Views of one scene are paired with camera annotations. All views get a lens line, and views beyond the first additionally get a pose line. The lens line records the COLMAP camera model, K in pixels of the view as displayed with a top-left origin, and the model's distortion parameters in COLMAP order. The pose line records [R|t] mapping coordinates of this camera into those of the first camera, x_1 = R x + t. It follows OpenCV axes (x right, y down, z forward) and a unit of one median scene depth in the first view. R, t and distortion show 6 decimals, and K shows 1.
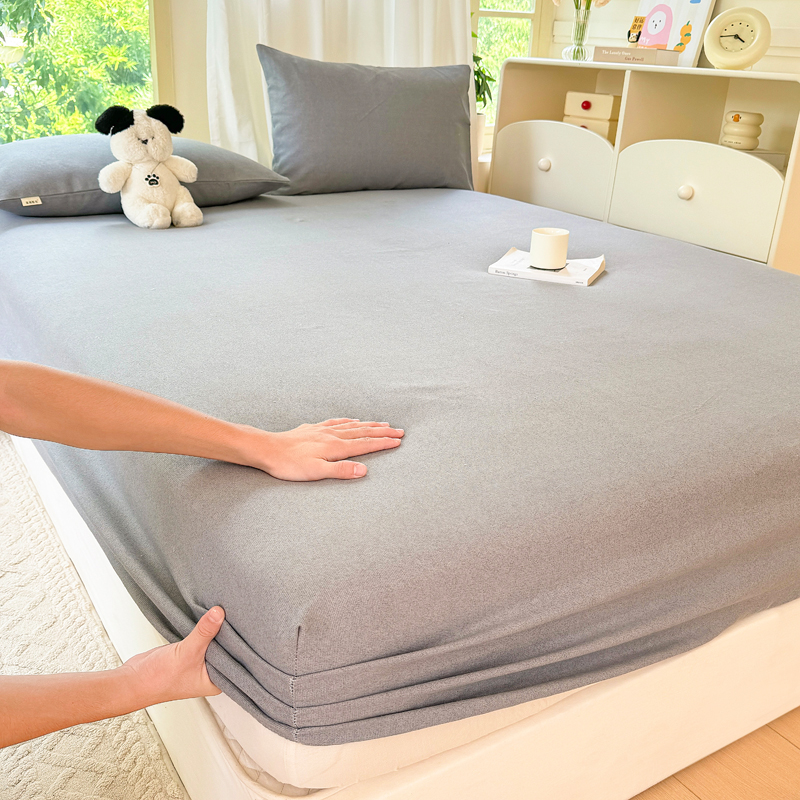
lens RADIAL K [[910.3, 0, 400.0], [0, 910.3, 401.2], [0, 0, 1]] dist [0.042429, 0.000000]
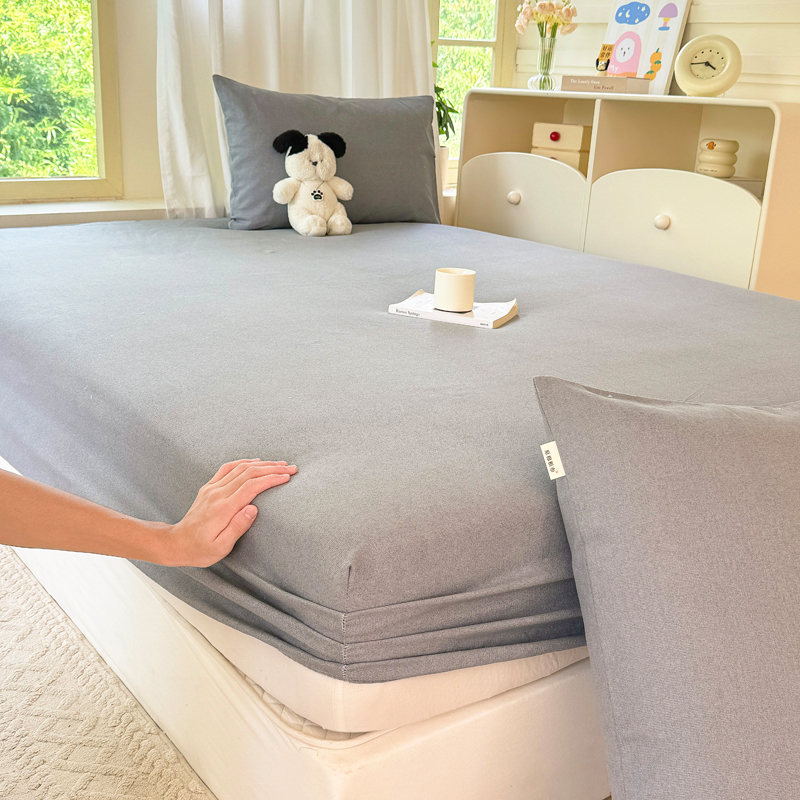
lens RADIAL K [[1080.0, 0, 393.7], [0, 1080.0, 403.2], [0, 0, 1]] dist [0.120561, 0.000000]
pose [[0.998268, -0.021732, 0.054678, -0.037729], [0.026016, 0.996544, -0.078892, 0.045320], [-0.052775, 0.080178, 0.995383, -0.114437]]
